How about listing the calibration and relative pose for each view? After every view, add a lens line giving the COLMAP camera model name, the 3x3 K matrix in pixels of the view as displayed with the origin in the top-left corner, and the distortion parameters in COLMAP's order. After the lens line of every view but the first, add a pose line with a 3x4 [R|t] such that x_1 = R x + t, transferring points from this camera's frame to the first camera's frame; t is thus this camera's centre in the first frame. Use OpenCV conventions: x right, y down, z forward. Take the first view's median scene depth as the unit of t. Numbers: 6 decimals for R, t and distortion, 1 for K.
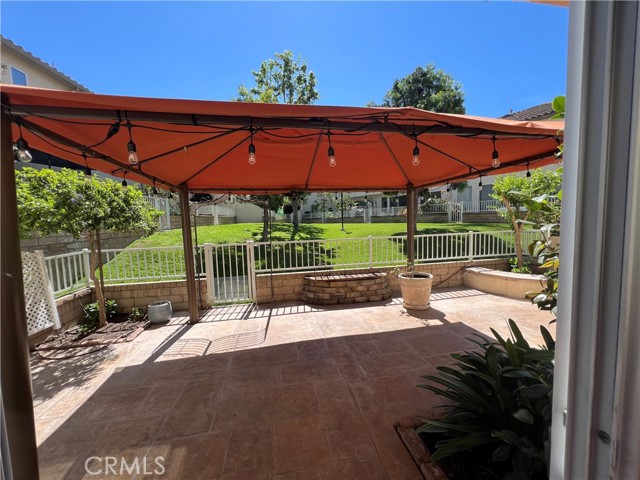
lens RADIAL K [[257.6, 0, 321.7], [0, 257.6, 242.5], [0, 0, 1]] dist [0.002981, 0.000062]
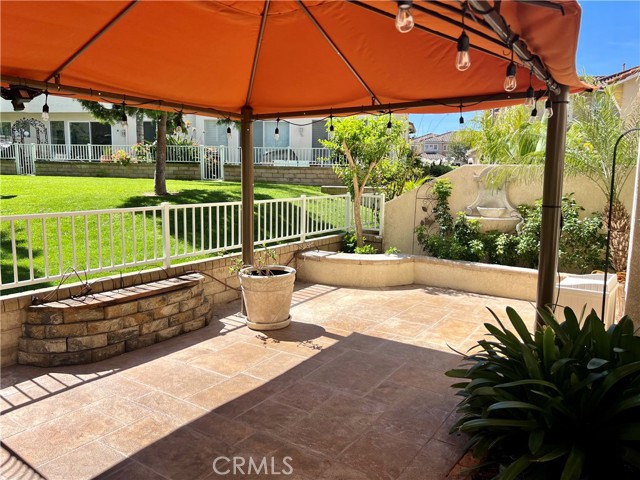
lens RADIAL K [[481.6, 0, 320.1], [0, 481.6, 237.5], [0, 0, 1]] dist [0.024737, -0.005487]
pose [[0.699227, -0.053484, 0.712896, -0.290033], [0.023109, 0.998367, 0.052236, -0.000385], [-0.714526, -0.020050, 0.699321, 0.158080]]
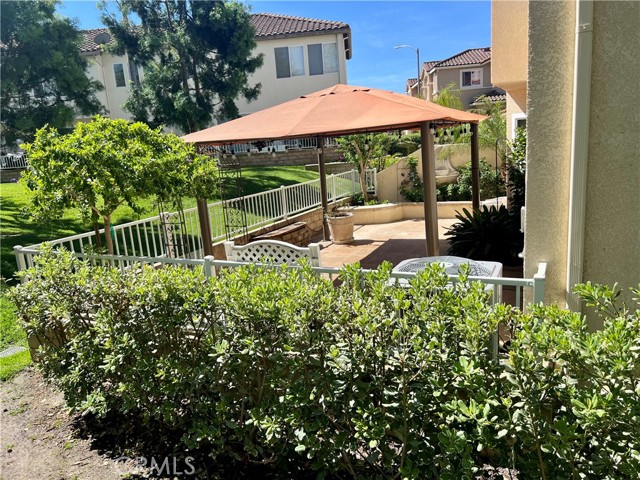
lens RADIAL K [[481.6, 0, 320.8], [0, 481.6, 239.9], [0, 0, 1]] dist [0.024737, -0.005487]
pose [[0.585255, -0.173695, 0.792027, -1.261985], [0.127852, 0.984336, 0.121395, -0.027795], [-0.800706, 0.030215, 0.598295, -0.164781]]
